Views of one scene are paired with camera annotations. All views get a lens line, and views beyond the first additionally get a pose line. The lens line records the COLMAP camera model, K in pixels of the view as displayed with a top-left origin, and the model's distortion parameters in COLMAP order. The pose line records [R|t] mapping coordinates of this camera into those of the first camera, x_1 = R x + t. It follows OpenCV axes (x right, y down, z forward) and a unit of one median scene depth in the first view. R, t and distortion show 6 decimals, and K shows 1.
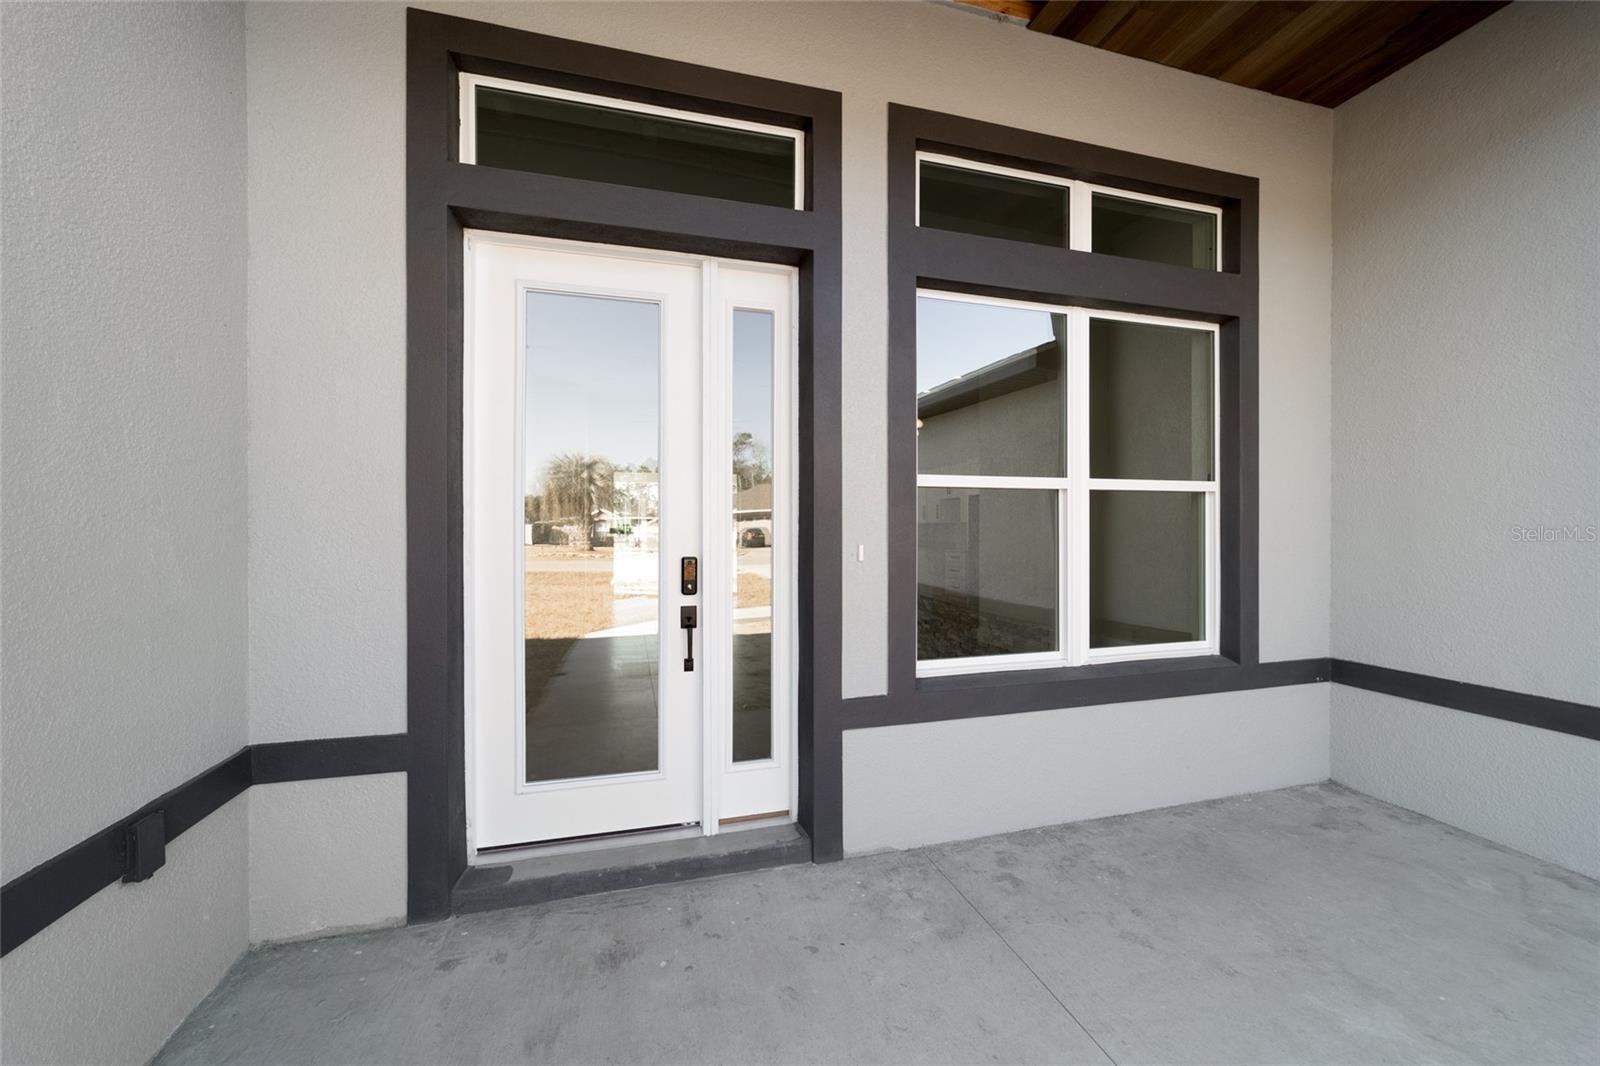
lens RADIAL K [[612.9, 0, 801.2], [0, 612.9, 529.4], [0, 0, 1]] dist [-0.015191, 0.006136]
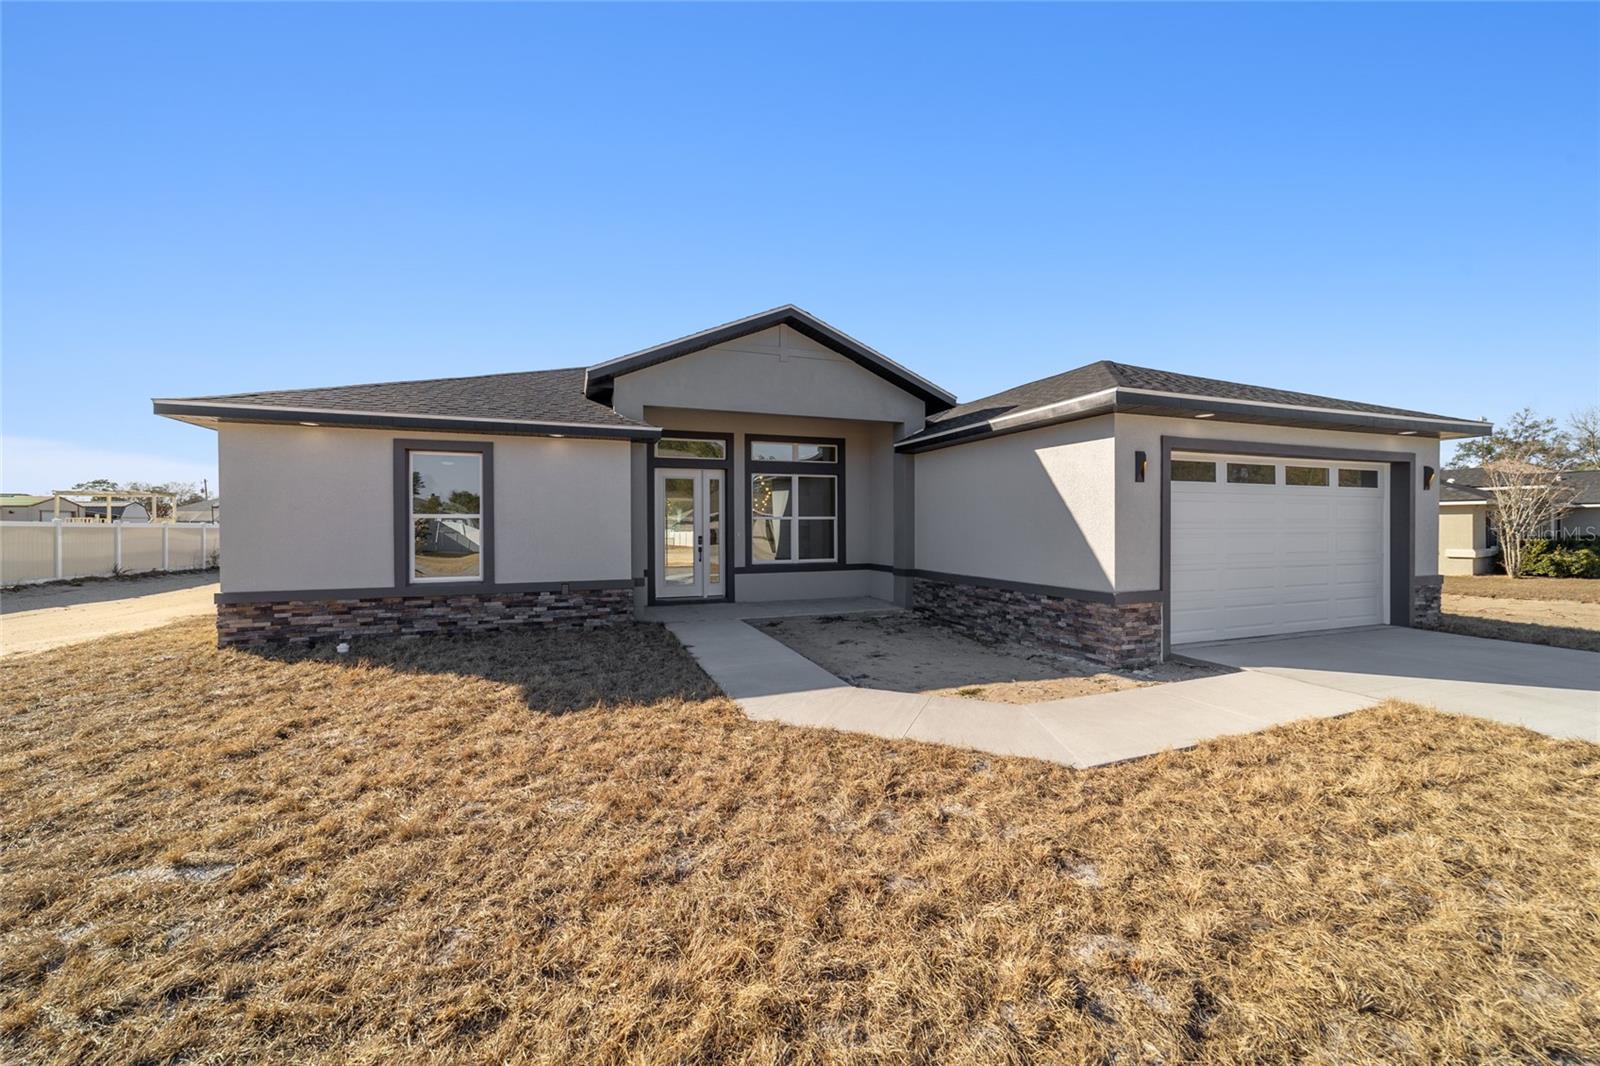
lens RADIAL K [[612.9, 0, 803.8], [0, 612.9, 525.6], [0, 0, 1]] dist [-0.015191, 0.006136]
pose [[0.996352, -0.003269, 0.085273, 0.186977], [0.003873, 0.999969, -0.006911, 0.005163], [-0.085247, 0.007216, 0.996334, -3.466110]]
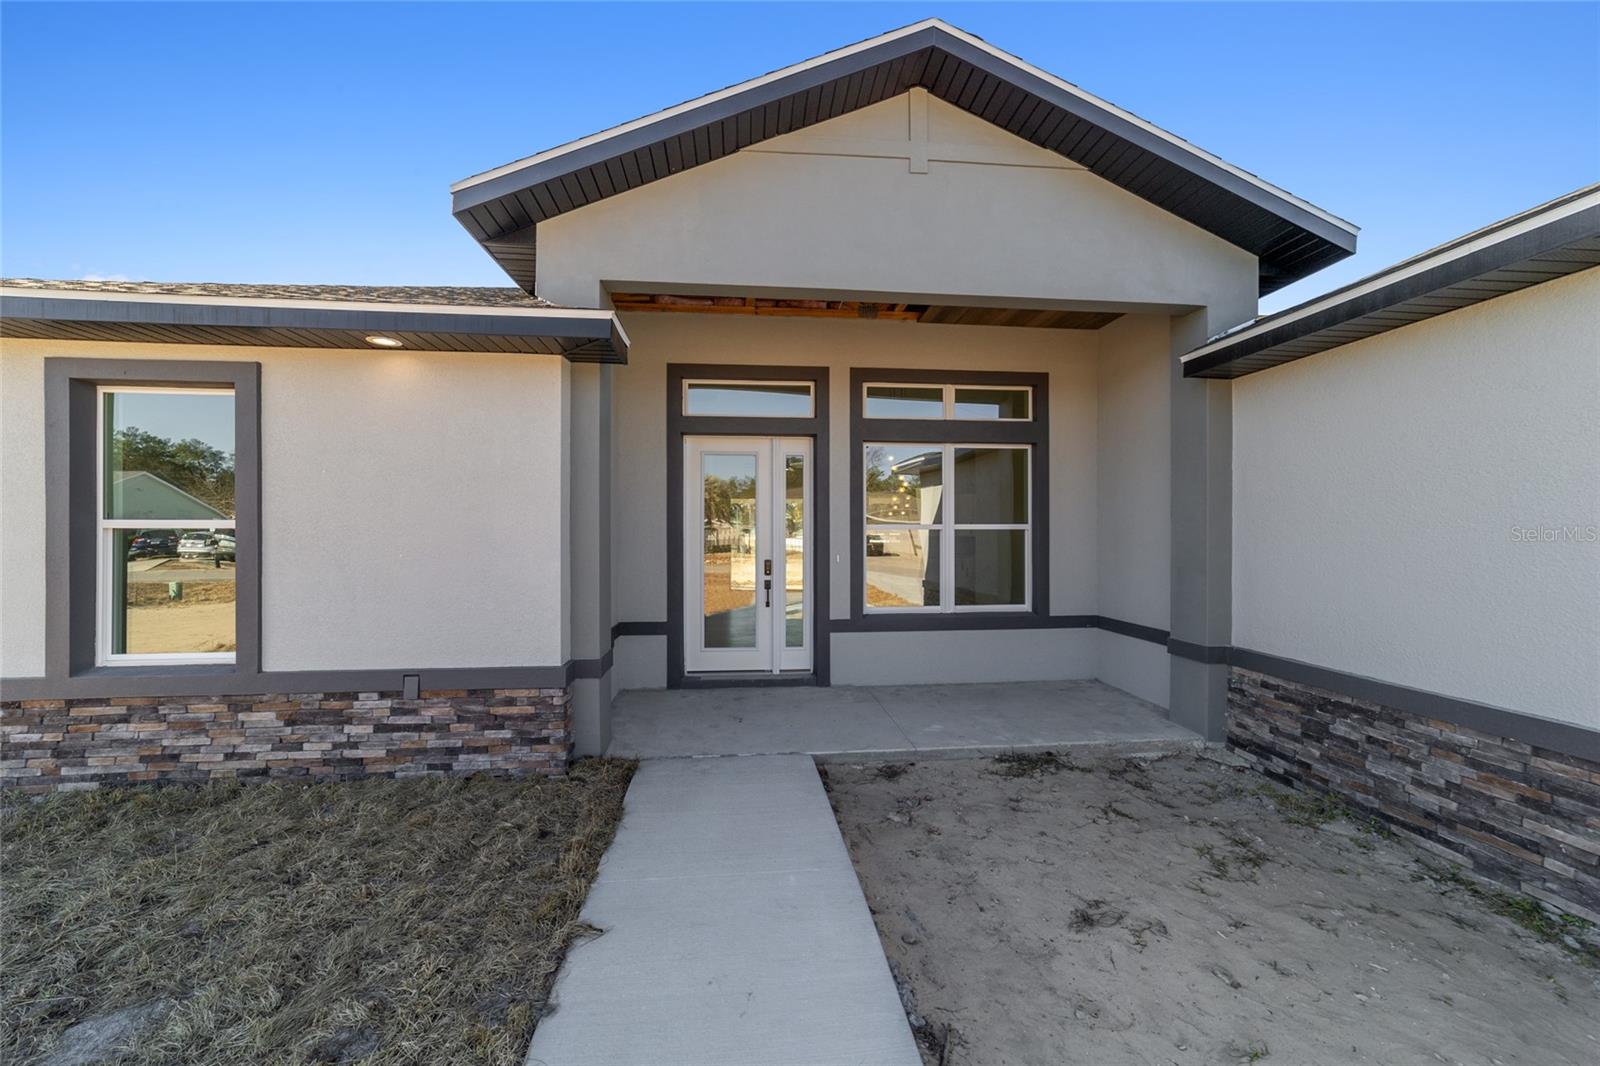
lens RADIAL K [[612.9, 0, 796.8], [0, 612.9, 533.8], [0, 0, 1]] dist [-0.015191, 0.006136]
pose [[0.983390, -0.000237, -0.181505, 0.368195], [-0.001071, 0.999974, -0.007108, -0.040346], [0.181502, 0.007185, 0.983364, -1.359697]]
